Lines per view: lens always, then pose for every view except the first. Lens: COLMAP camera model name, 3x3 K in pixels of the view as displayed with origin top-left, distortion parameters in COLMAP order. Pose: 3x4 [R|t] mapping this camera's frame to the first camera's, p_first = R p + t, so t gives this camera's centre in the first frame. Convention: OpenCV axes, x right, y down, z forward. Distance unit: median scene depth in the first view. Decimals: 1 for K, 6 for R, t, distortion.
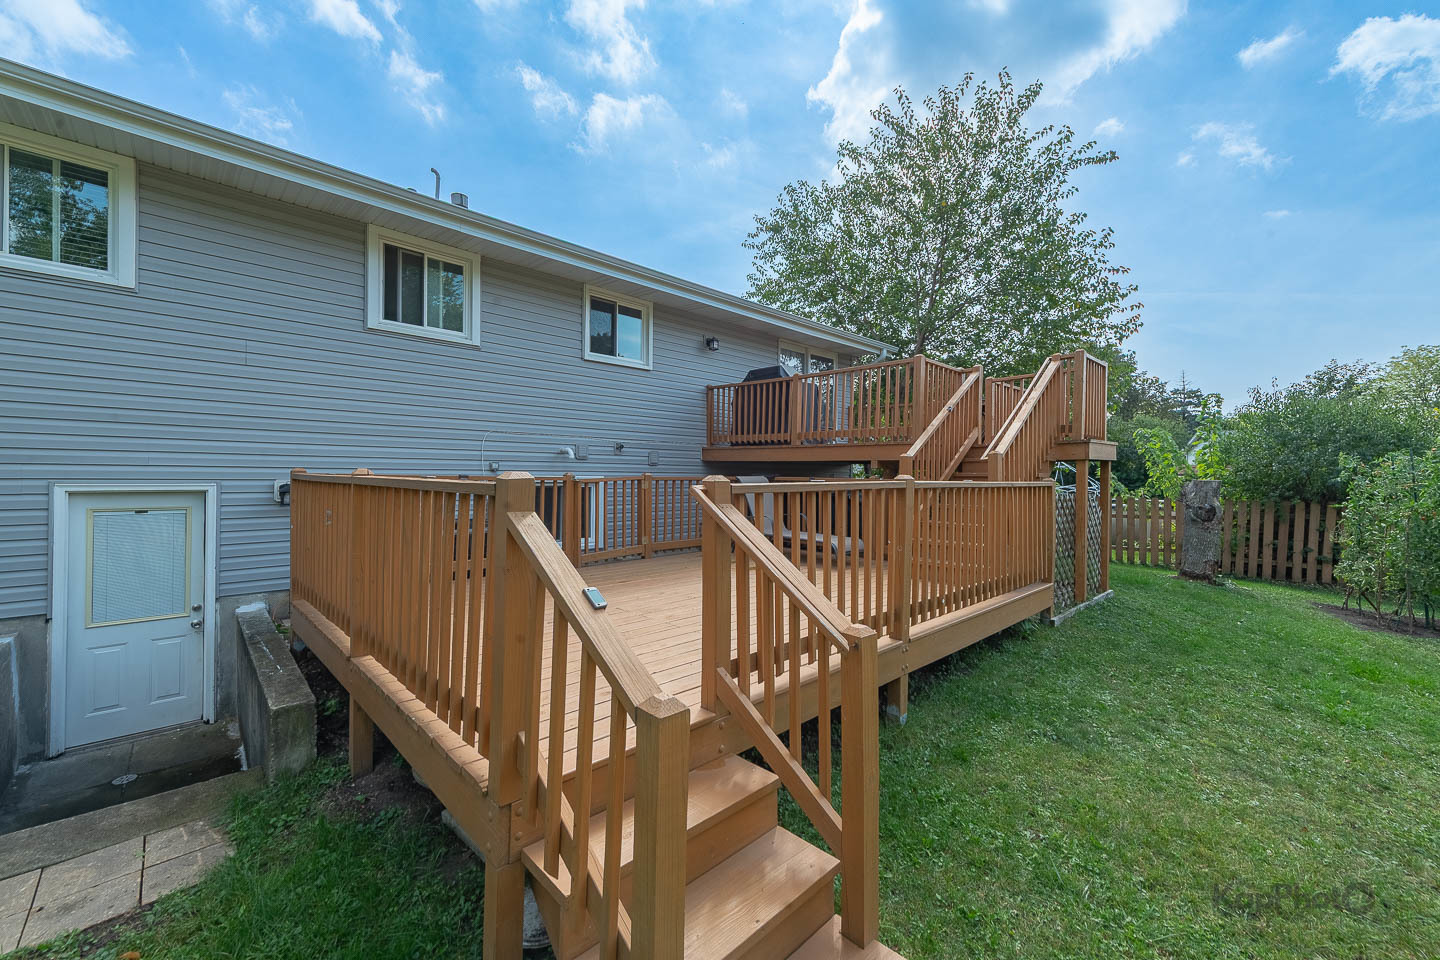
lens RADIAL K [[575.9, 0, 724.8], [0, 575.9, 479.3], [0, 0, 1]] dist [0.011520, -0.003431]
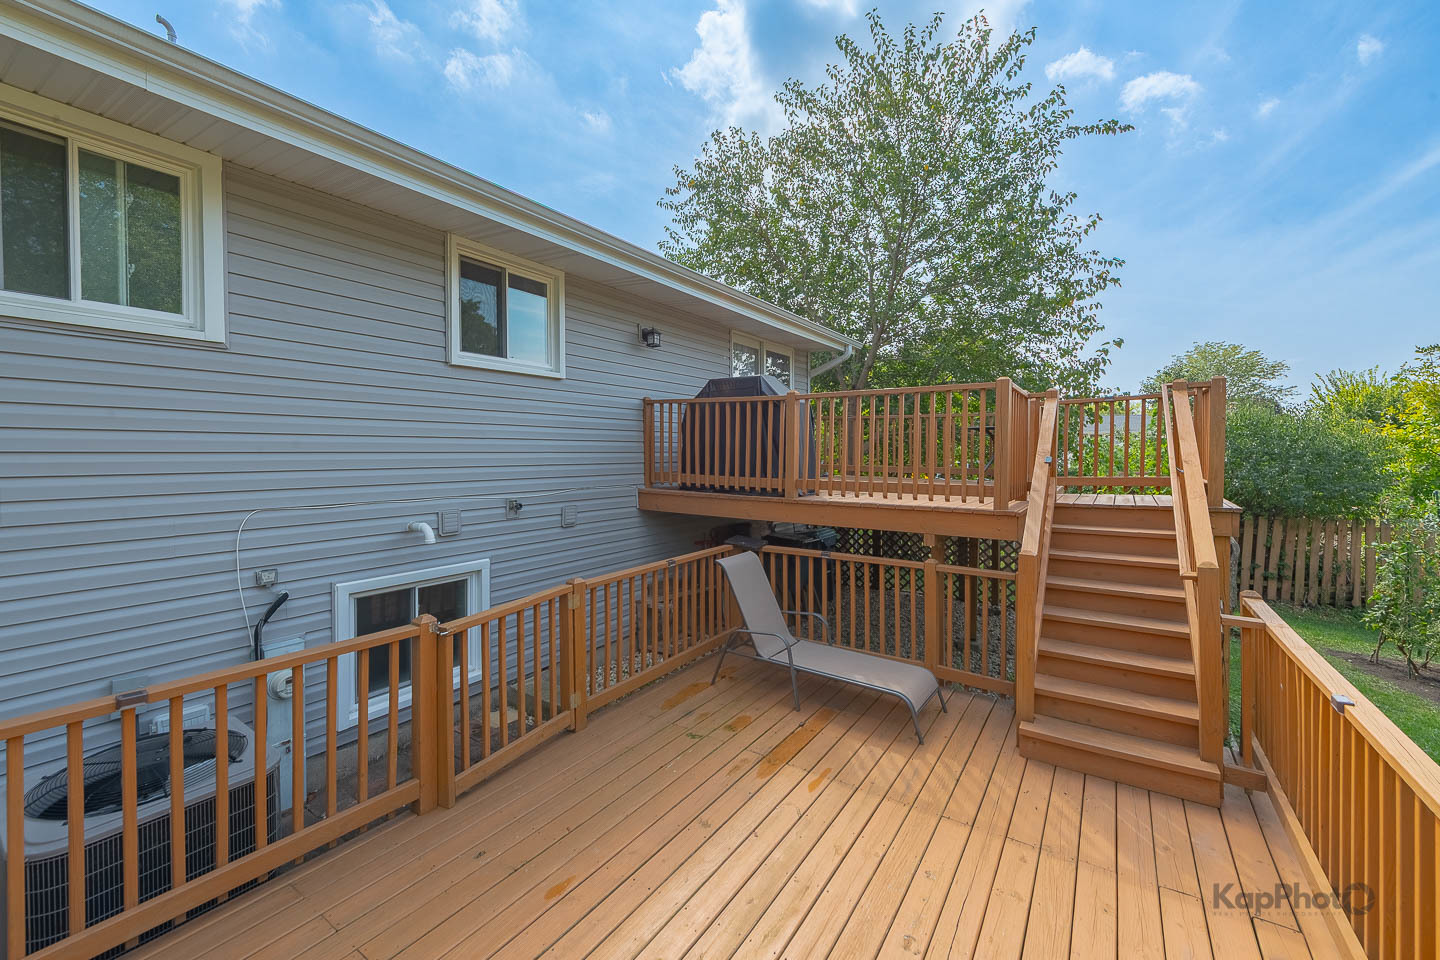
lens RADIAL K [[575.9, 0, 722.4], [0, 575.9, 467.0], [0, 0, 1]] dist [0.011520, -0.003431]
pose [[0.978967, -0.013294, 0.203586, -0.079625], [0.008375, 0.999652, 0.025001, -0.097916], [-0.203848, -0.022770, 0.978738, 0.311166]]
